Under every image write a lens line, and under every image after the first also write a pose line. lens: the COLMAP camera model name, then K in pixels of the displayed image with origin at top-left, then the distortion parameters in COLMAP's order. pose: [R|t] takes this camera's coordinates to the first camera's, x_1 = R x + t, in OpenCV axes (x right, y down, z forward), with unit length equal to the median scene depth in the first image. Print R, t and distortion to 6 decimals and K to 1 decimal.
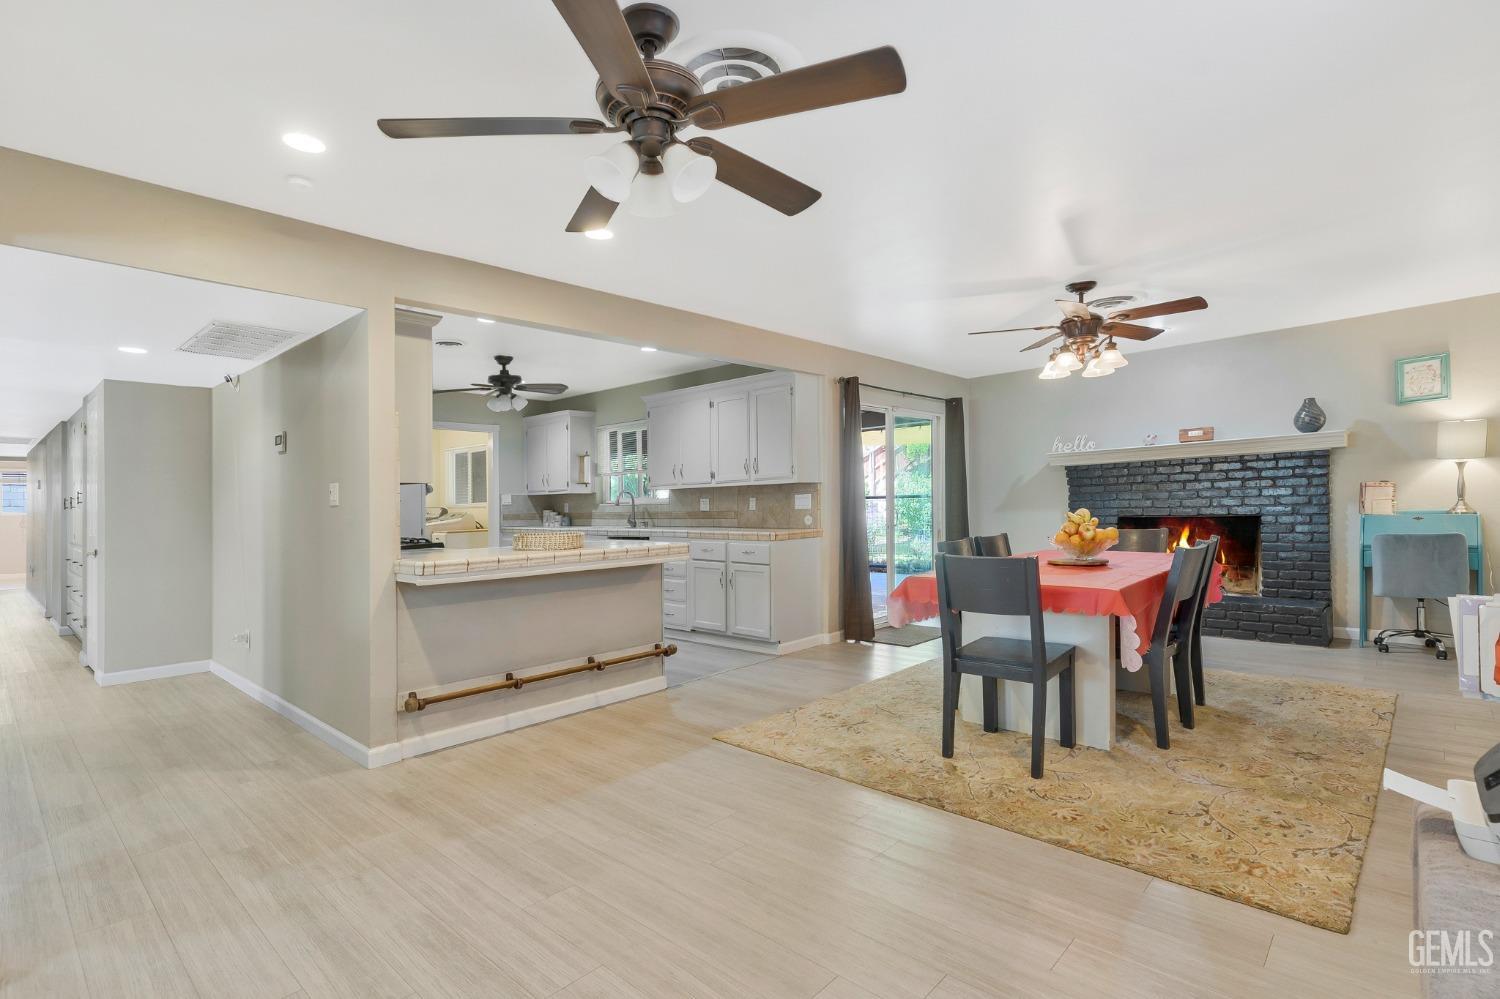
lens RADIAL K [[733.9, 0, 746.6], [0, 733.9, 503.8], [0, 0, 1]] dist [0.001540, 0.000174]
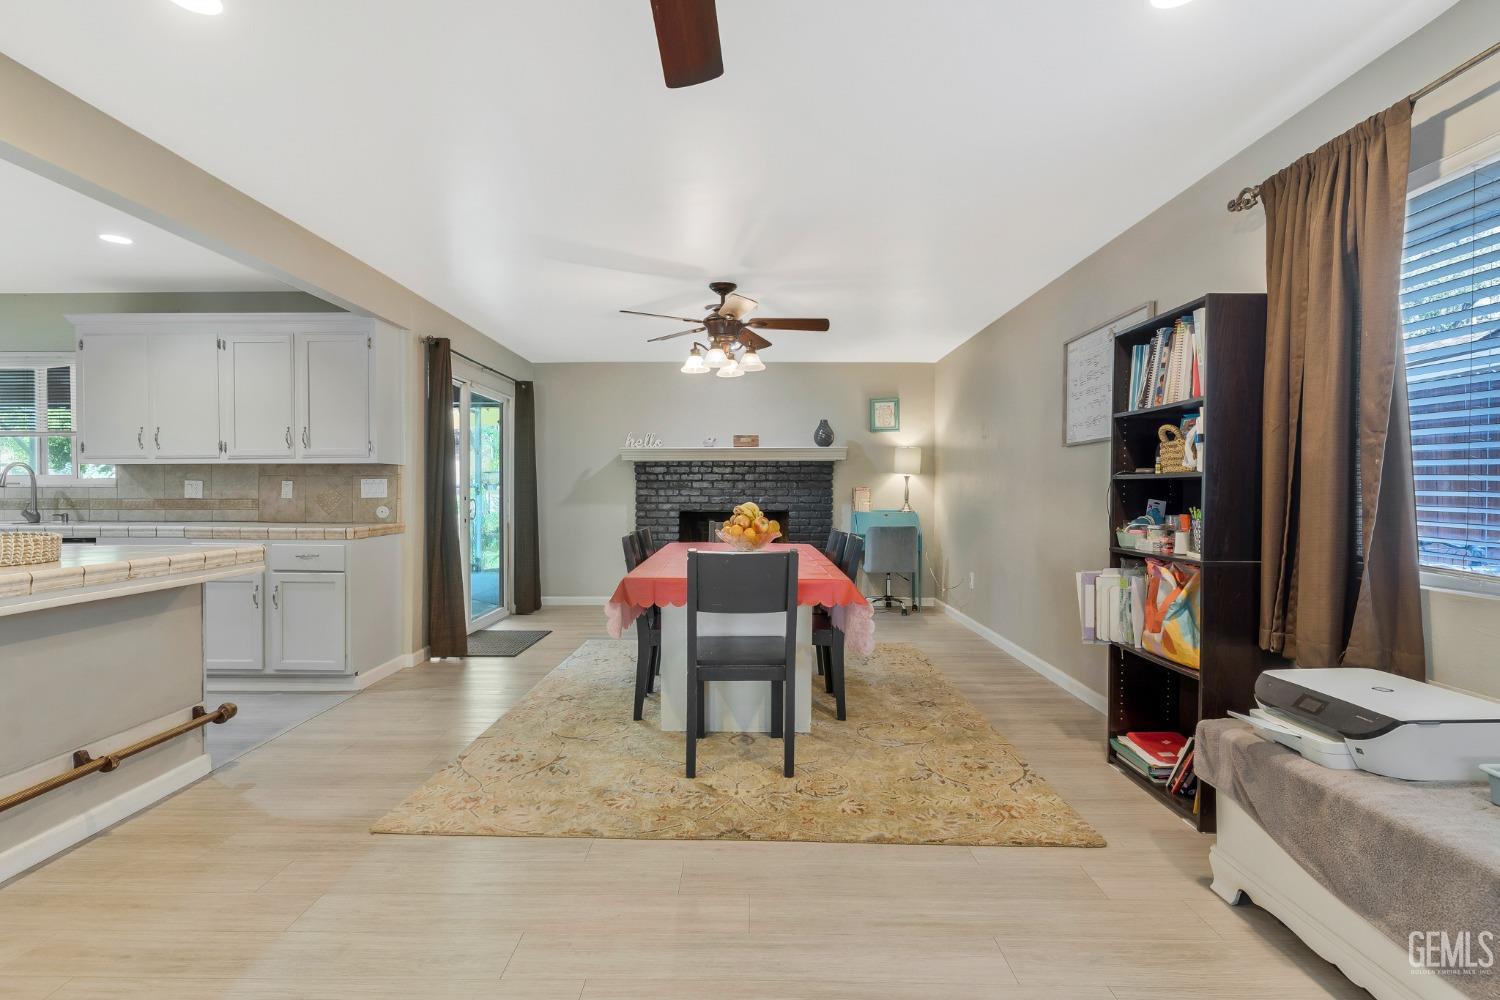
lens RADIAL K [[703.5, 0, 754.2], [0, 703.5, 520.5], [0, 0, 1]] dist [0.000255, -0.008275]
pose [[0.727100, -0.000539, 0.686531, -0.177532], [-0.020625, 0.999531, 0.022629, 0.007006], [-0.686221, -0.030613, 0.726748, 0.224772]]
